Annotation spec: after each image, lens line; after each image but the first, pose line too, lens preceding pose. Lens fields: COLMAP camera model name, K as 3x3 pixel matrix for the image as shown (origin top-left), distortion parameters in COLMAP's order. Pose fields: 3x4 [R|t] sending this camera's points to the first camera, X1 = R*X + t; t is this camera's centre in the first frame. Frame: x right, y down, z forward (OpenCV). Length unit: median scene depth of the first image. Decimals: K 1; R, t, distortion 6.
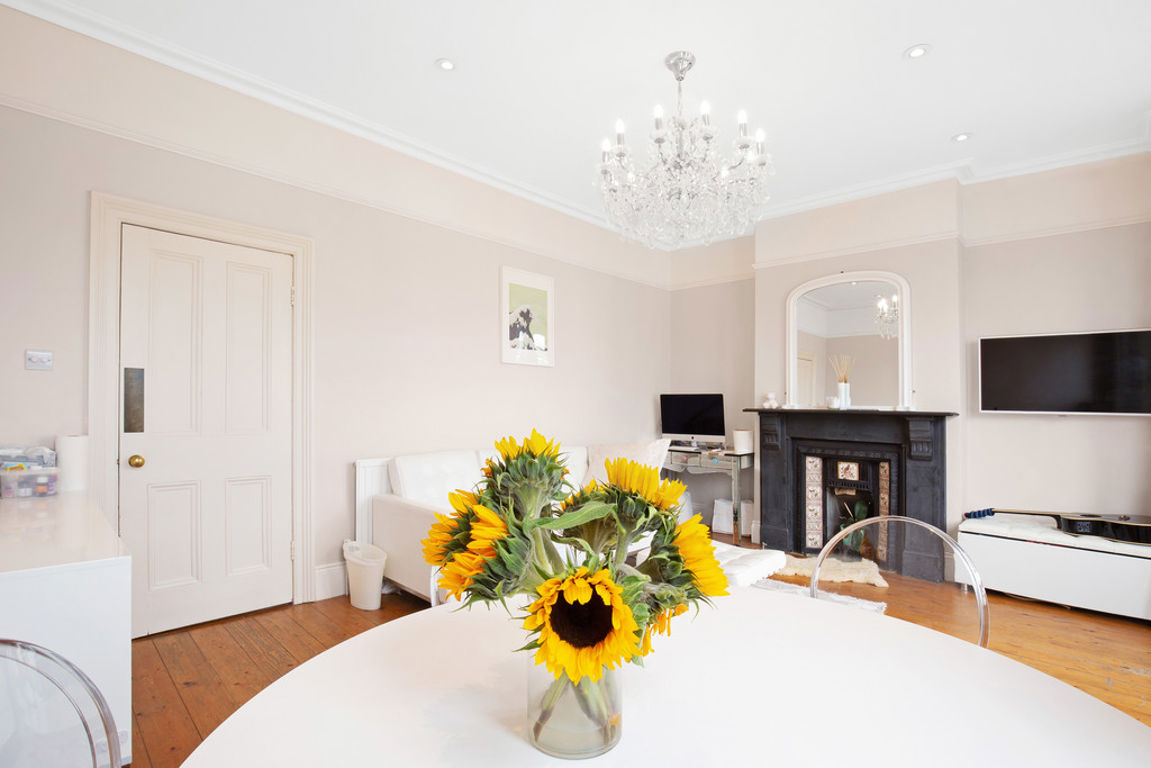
lens RADIAL K [[533.1, 0, 575.9], [0, 533.1, 407.7], [0, 0, 1]] dist [-0.040185, -0.000352]
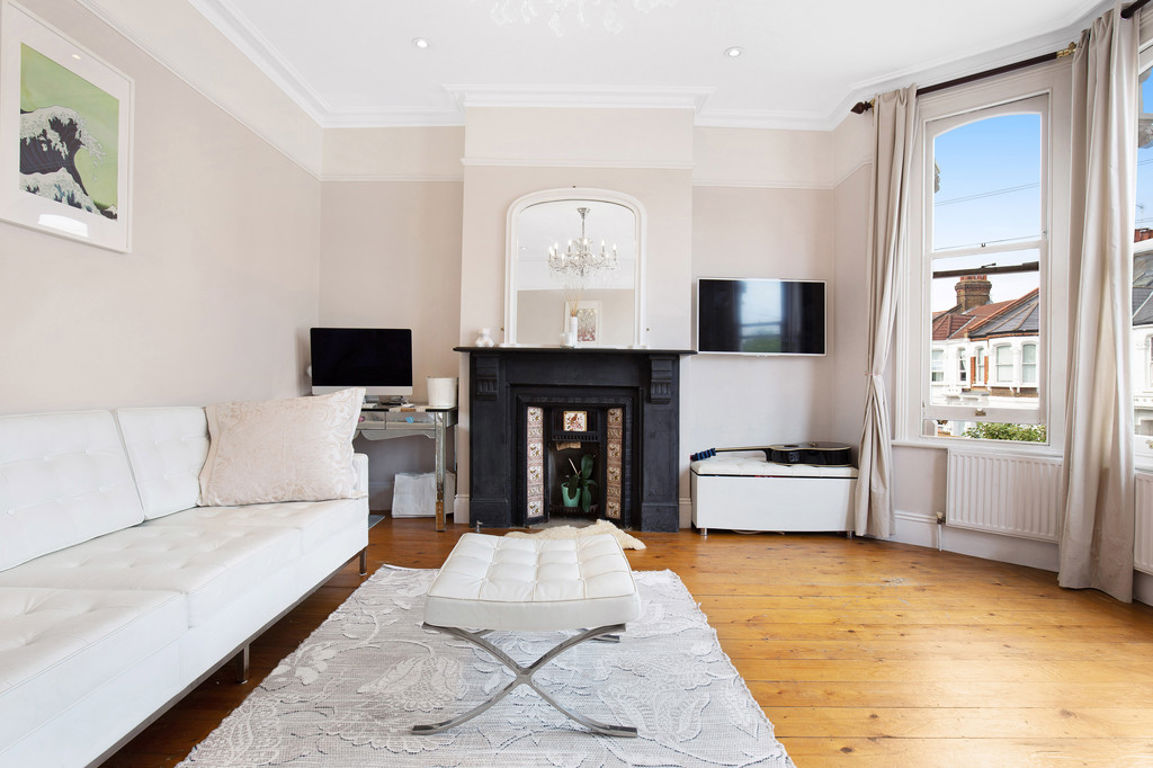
lens RADIAL K [[538.0, 0, 576.5], [0, 538.0, 384.0], [0, 0, 1]] dist [-0.057220, 0.013299]
pose [[0.719184, -0.012570, 0.694706, -0.087842], [-0.002782, 0.999776, 0.020970, 0.040360], [-0.694814, -0.017014, 0.718988, 0.363871]]
